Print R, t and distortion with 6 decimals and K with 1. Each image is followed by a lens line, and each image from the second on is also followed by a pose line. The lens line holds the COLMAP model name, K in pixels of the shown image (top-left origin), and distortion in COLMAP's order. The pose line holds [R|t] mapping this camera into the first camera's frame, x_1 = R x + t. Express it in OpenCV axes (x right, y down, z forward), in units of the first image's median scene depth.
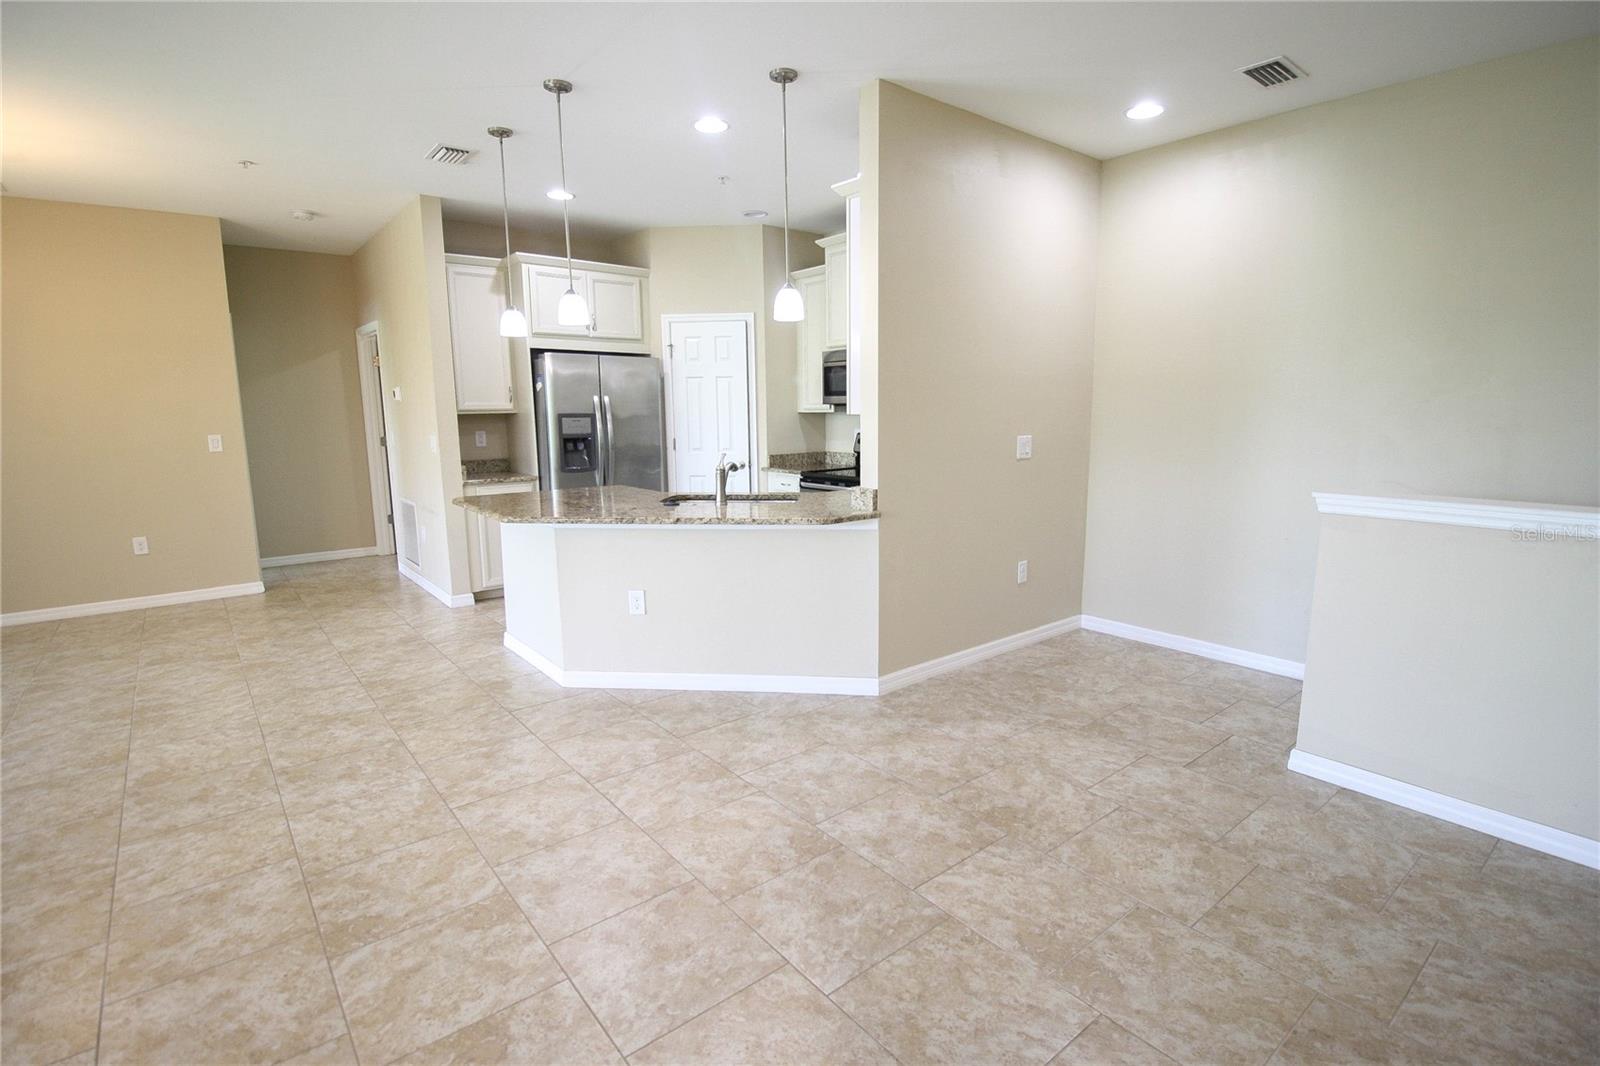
lens RADIAL K [[749.7, 0, 806.3], [0, 749.7, 523.1], [0, 0, 1]] dist [-0.002203, -0.012824]
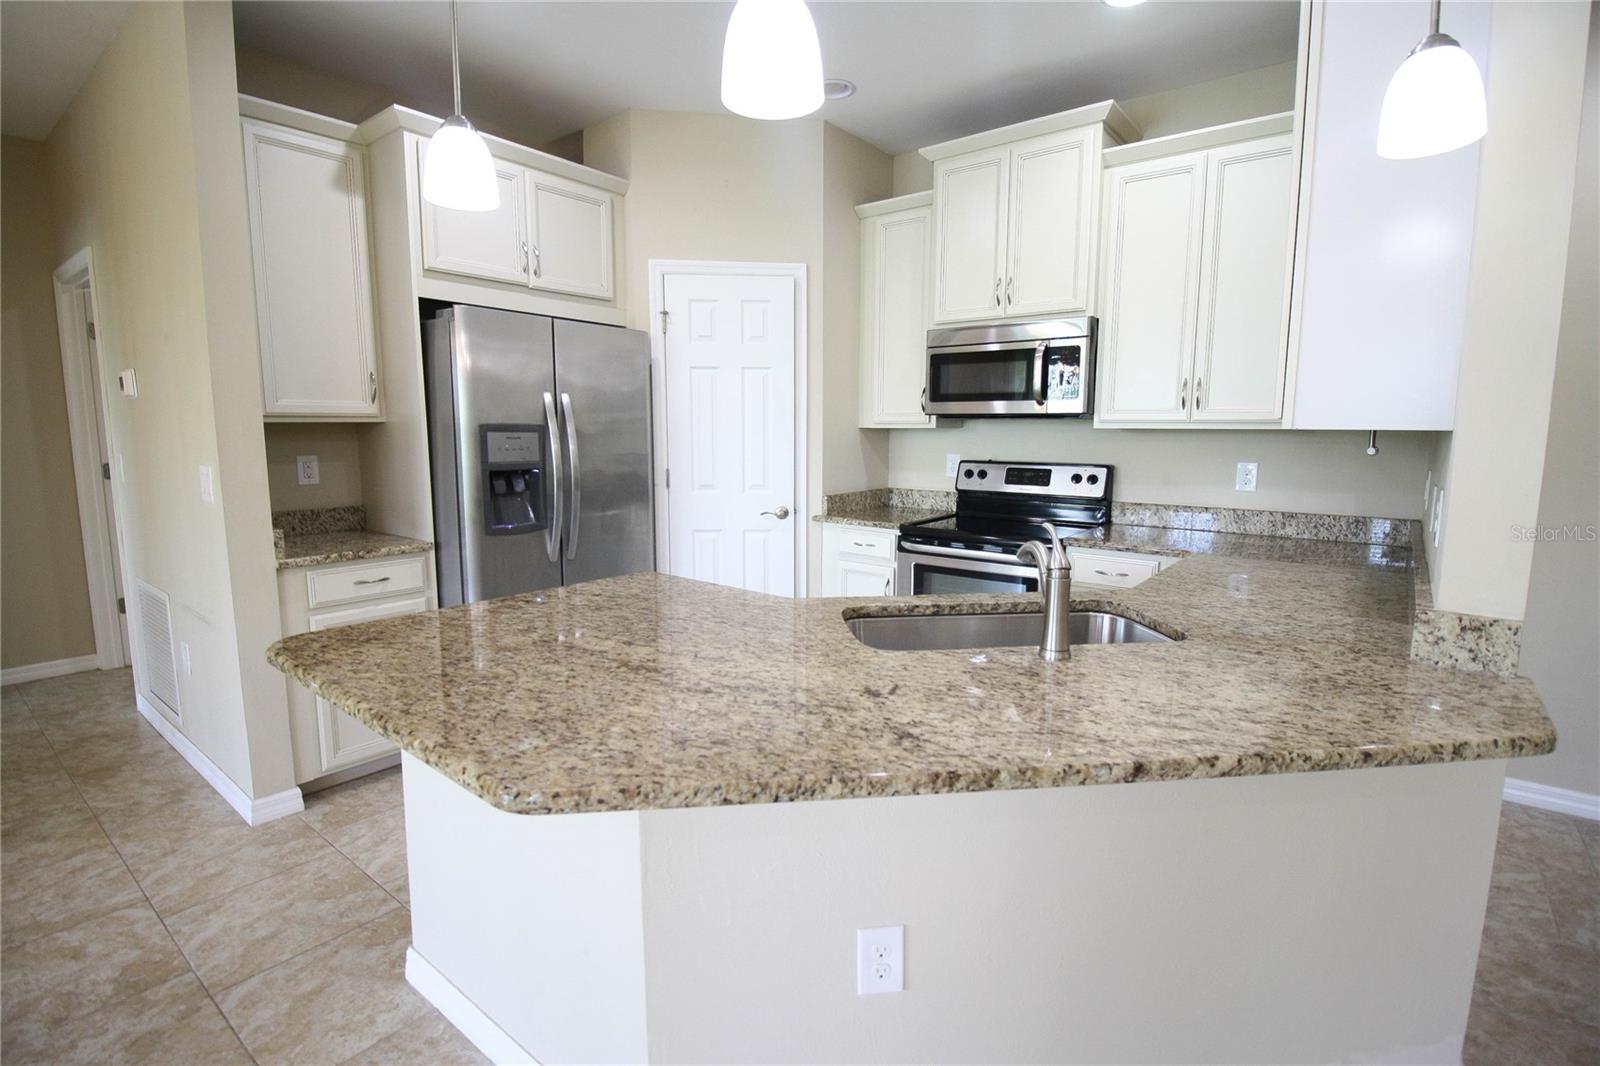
lens RADIAL K [[749.7, 0, 806.3], [0, 749.7, 523.1], [0, 0, 1]] dist [-0.002203, -0.012824]
pose [[0.976542, -0.015374, 0.214779, -0.228155], [0.020985, 0.999495, -0.023869, -0.061600], [-0.214303, 0.027816, 0.976371, 0.456798]]
